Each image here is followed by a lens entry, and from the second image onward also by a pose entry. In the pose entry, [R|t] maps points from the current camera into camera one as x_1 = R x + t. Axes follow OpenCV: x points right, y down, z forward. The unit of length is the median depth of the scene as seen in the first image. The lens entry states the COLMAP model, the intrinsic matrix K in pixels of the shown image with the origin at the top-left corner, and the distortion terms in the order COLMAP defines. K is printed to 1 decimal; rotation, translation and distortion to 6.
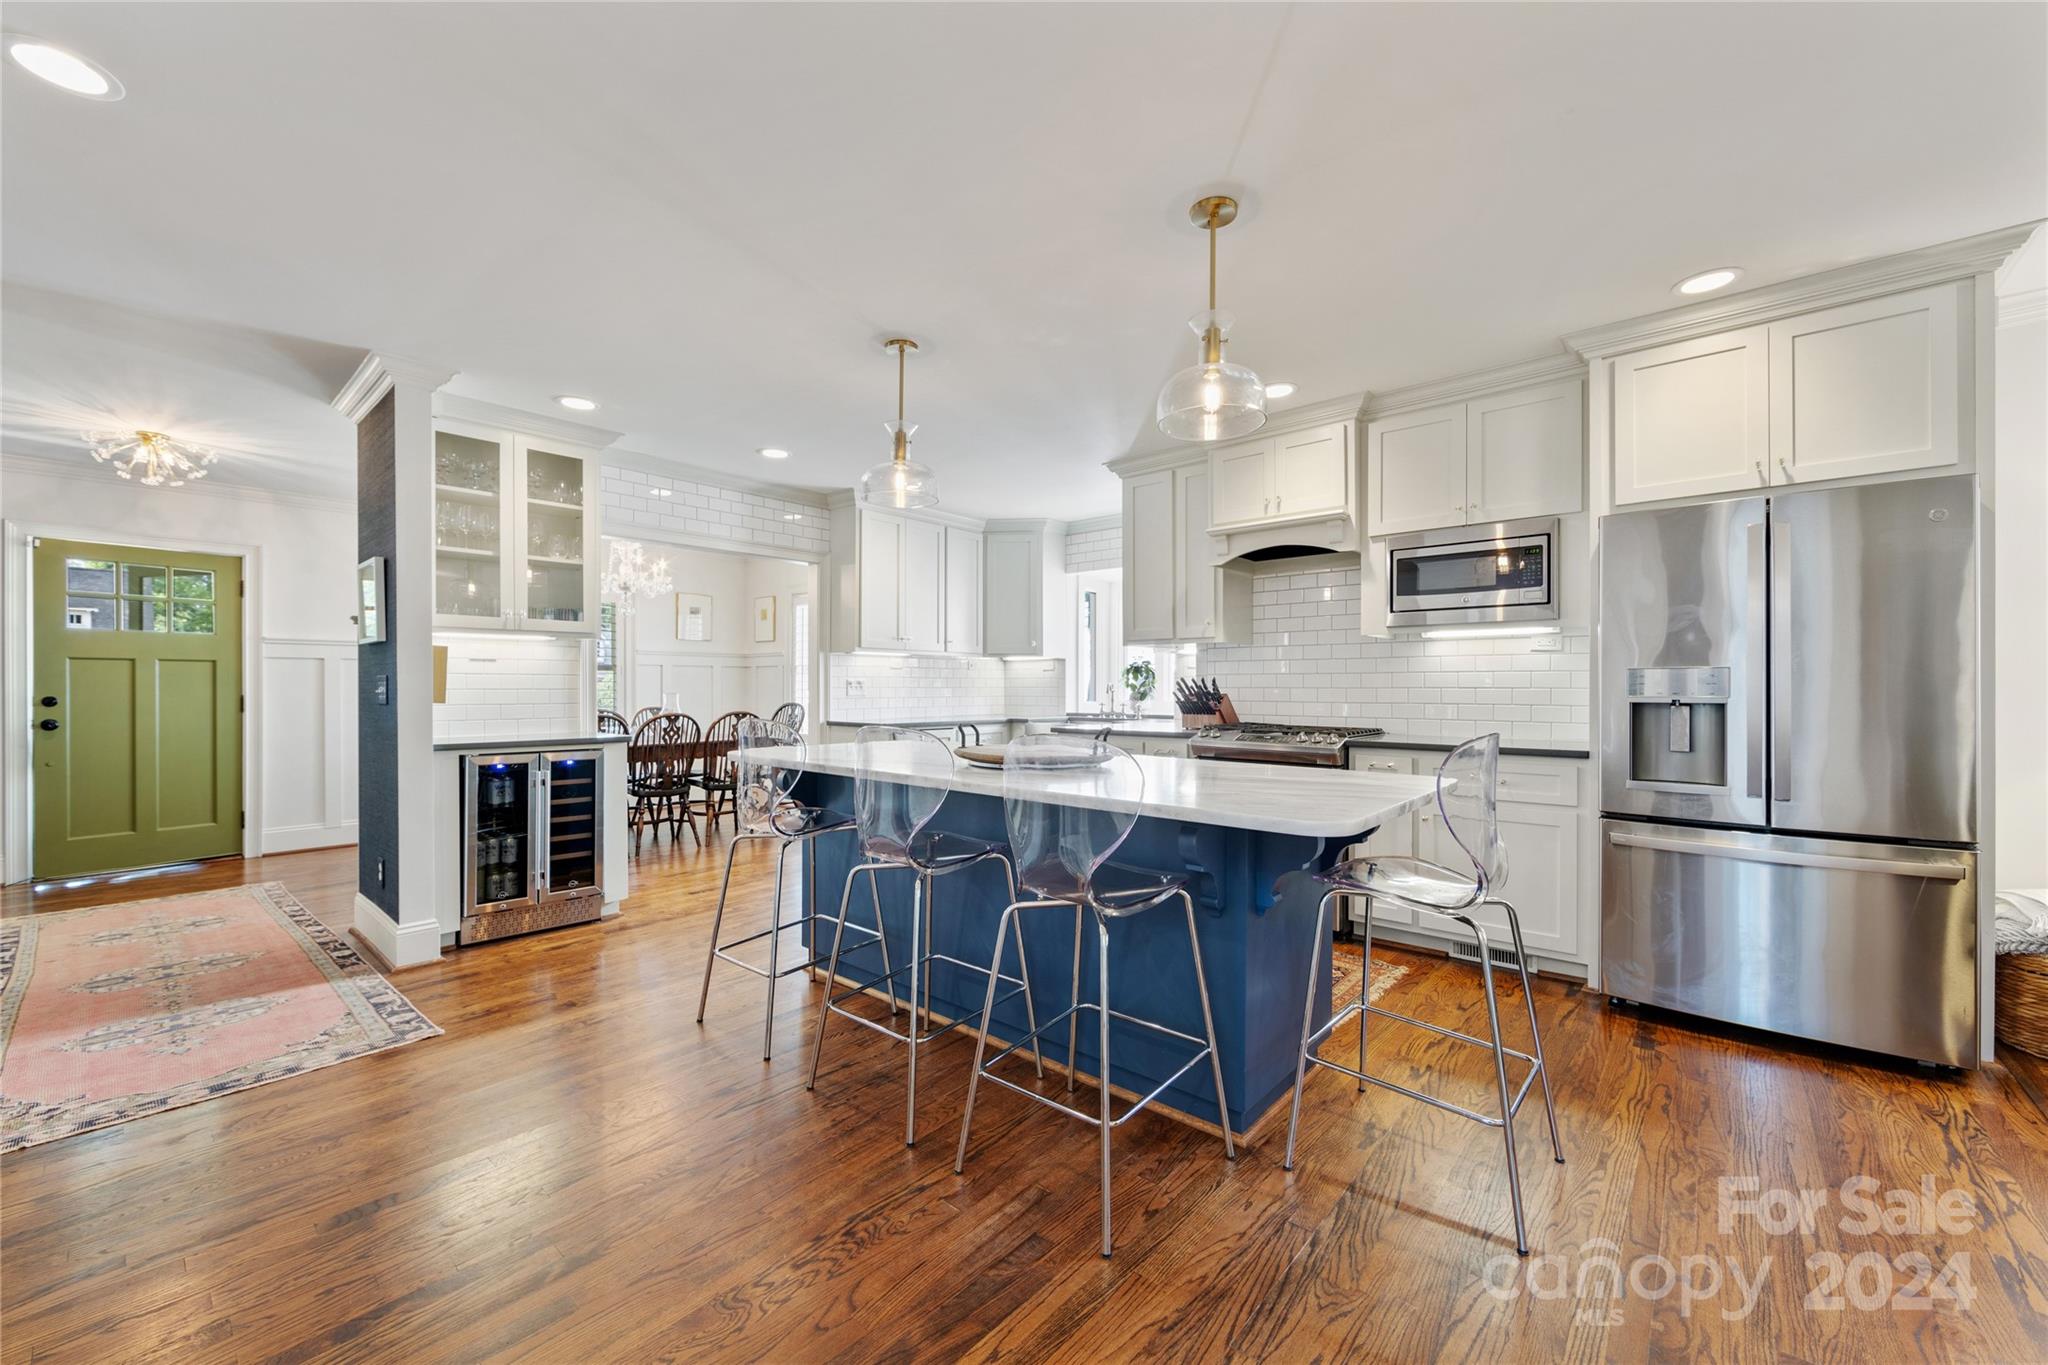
lens RADIAL K [[804.5, 0, 1017.8], [0, 804.5, 686.9], [0, 0, 1]] dist [-0.002316, -0.000106]
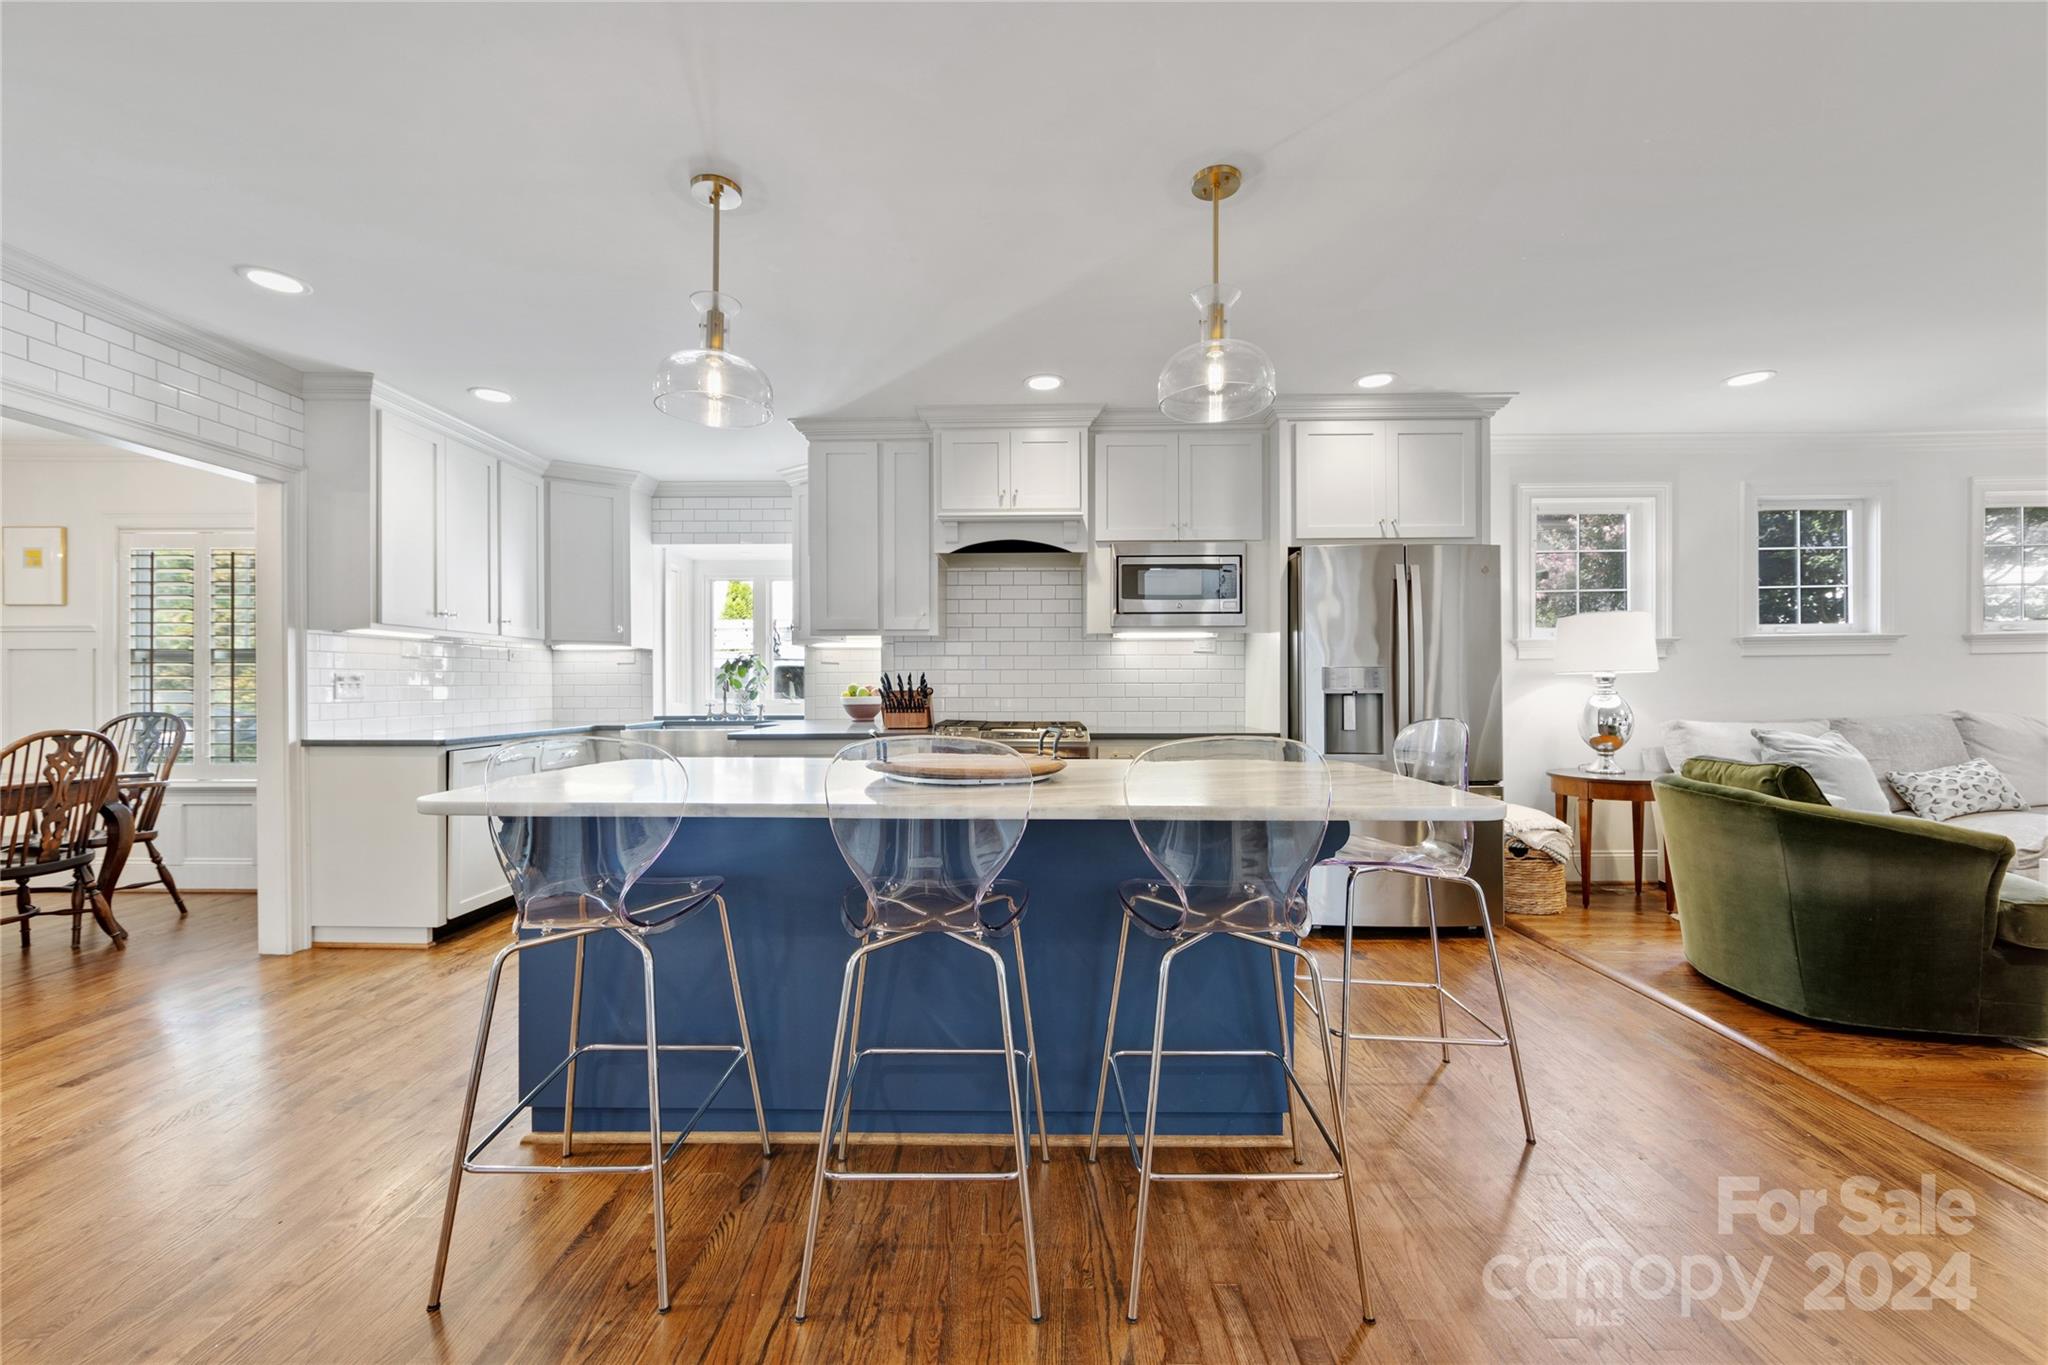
lens RADIAL K [[804.5, 0, 1023.7], [0, 804.5, 689.0], [0, 0, 1]] dist [-0.002316, -0.000106]
pose [[0.757612, -0.005858, 0.652679, -0.315406], [0.003026, 0.999981, 0.005462, 0.002684], [-0.652698, -0.002163, 0.757615, 0.243109]]
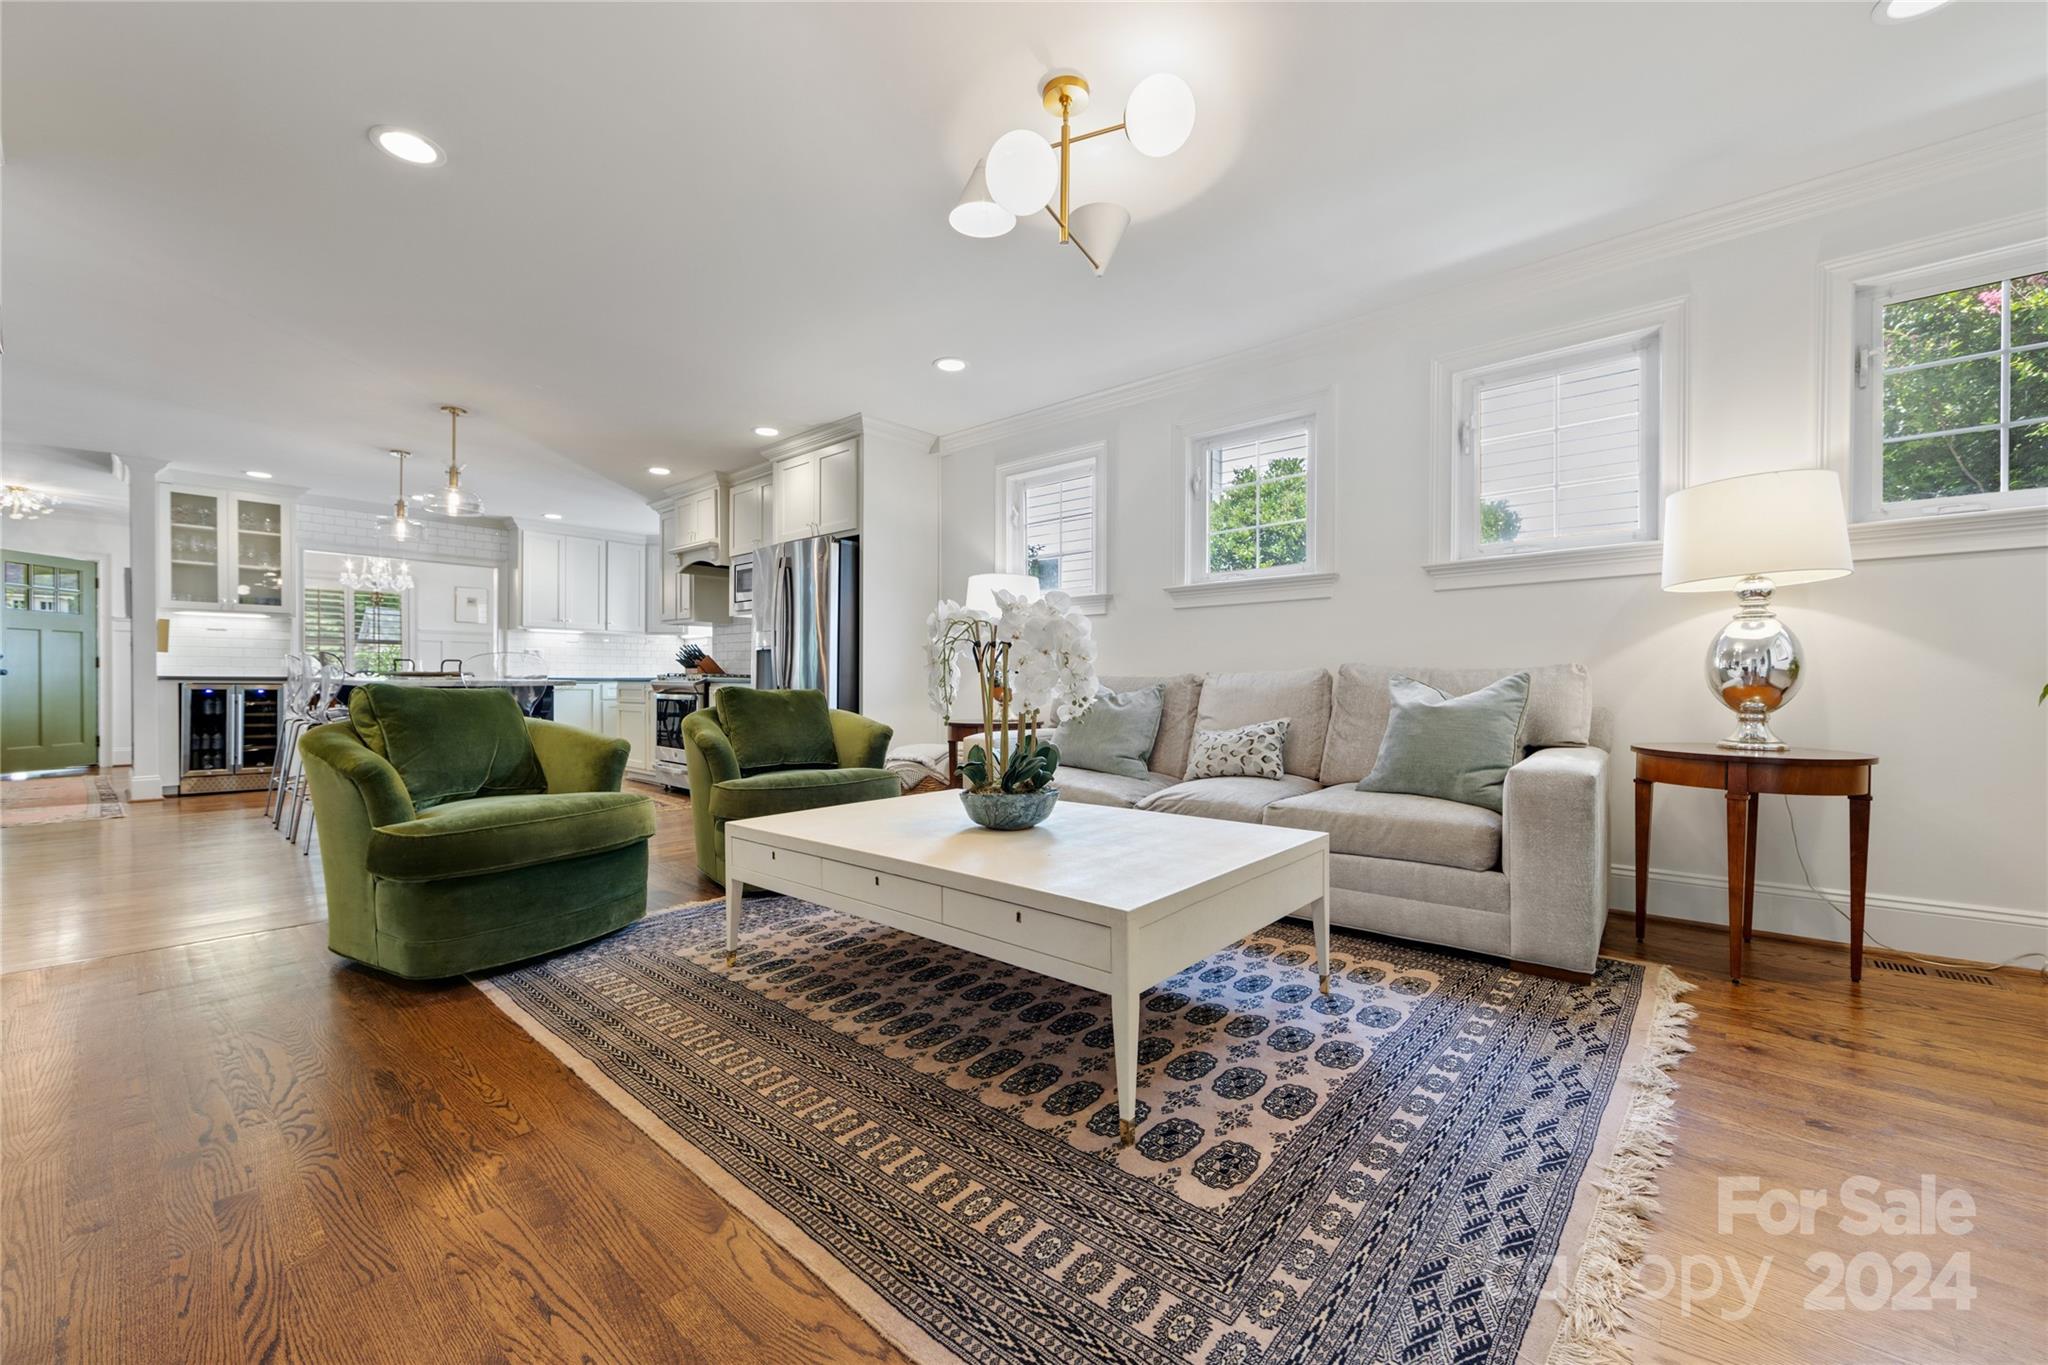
lens RADIAL K [[809.0, 0, 1060.7], [0, 809.0, 683.2], [0, 0, 1]] dist [-0.008814, 0.000627]
pose [[0.999922, 0.004653, 0.011589, 1.054849], [-0.004687, 0.999985, 0.002950, 0.064400], [-0.011575, -0.003004, 0.999928, -0.658054]]
